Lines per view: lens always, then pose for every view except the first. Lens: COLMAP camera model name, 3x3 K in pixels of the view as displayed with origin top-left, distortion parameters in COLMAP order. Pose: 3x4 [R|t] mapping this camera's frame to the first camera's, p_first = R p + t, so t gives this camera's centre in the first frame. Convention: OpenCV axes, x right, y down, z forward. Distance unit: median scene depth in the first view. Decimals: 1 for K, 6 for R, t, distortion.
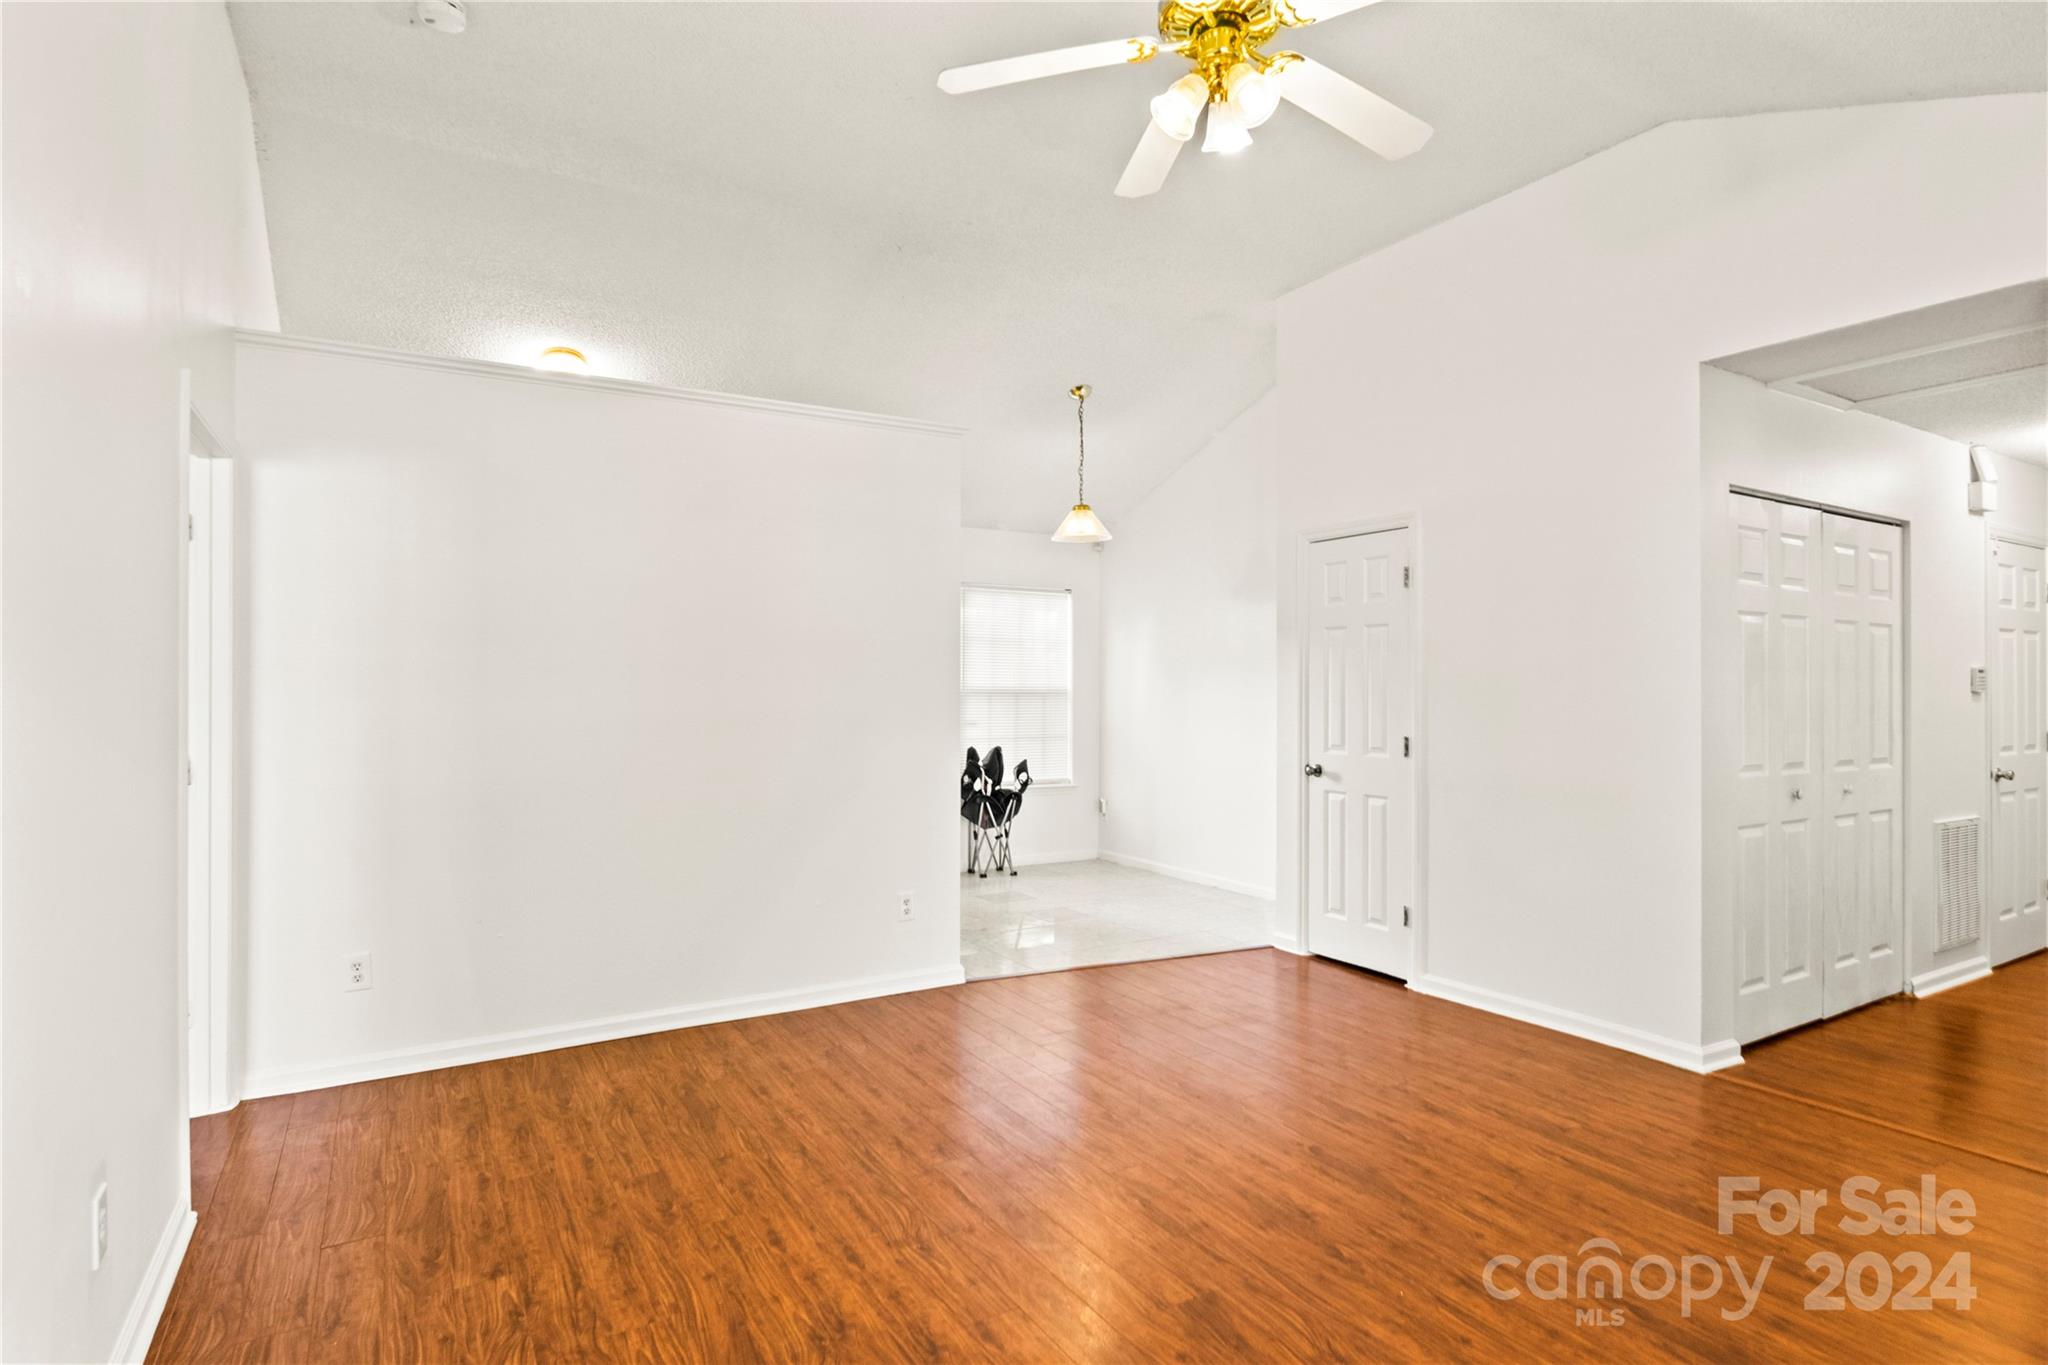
lens RADIAL K [[1050.3, 0, 1042.0], [0, 1050.3, 677.3], [0, 0, 1]] dist [-0.002485, -0.003026]
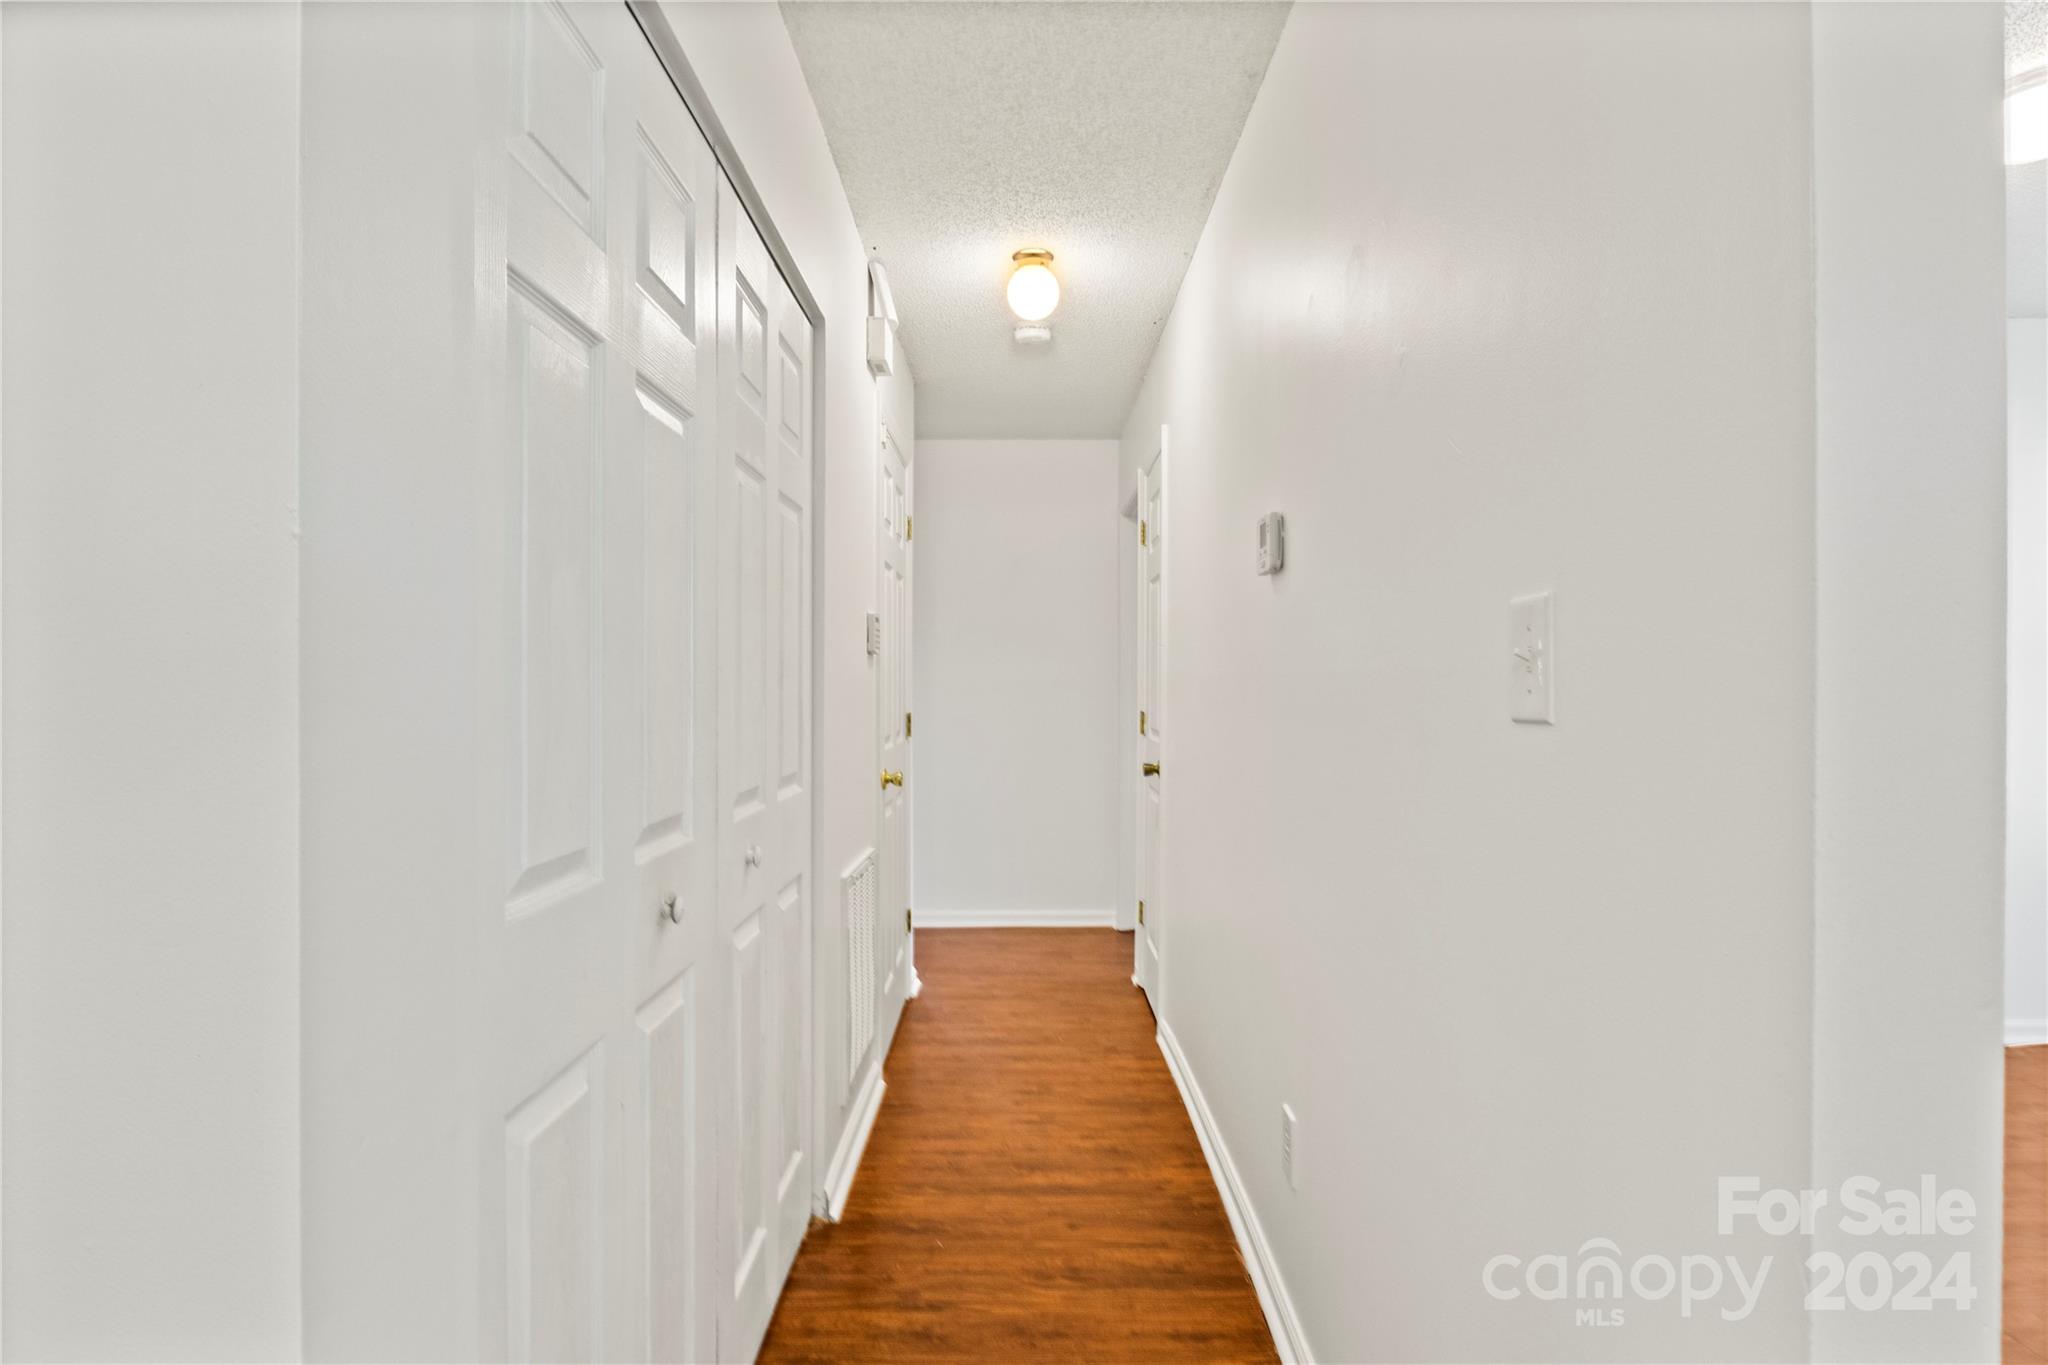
lens RADIAL K [[1050.3, 0, 1021.9], [0, 1050.3, 684.0], [0, 0, 1]] dist [-0.002485, -0.003026]
pose [[0.519908, -0.004190, 0.854212, 0.411565], [-0.006535, 0.999939, 0.008882, 0.027981], [-0.854197, -0.010200, 0.519849, 0.612993]]
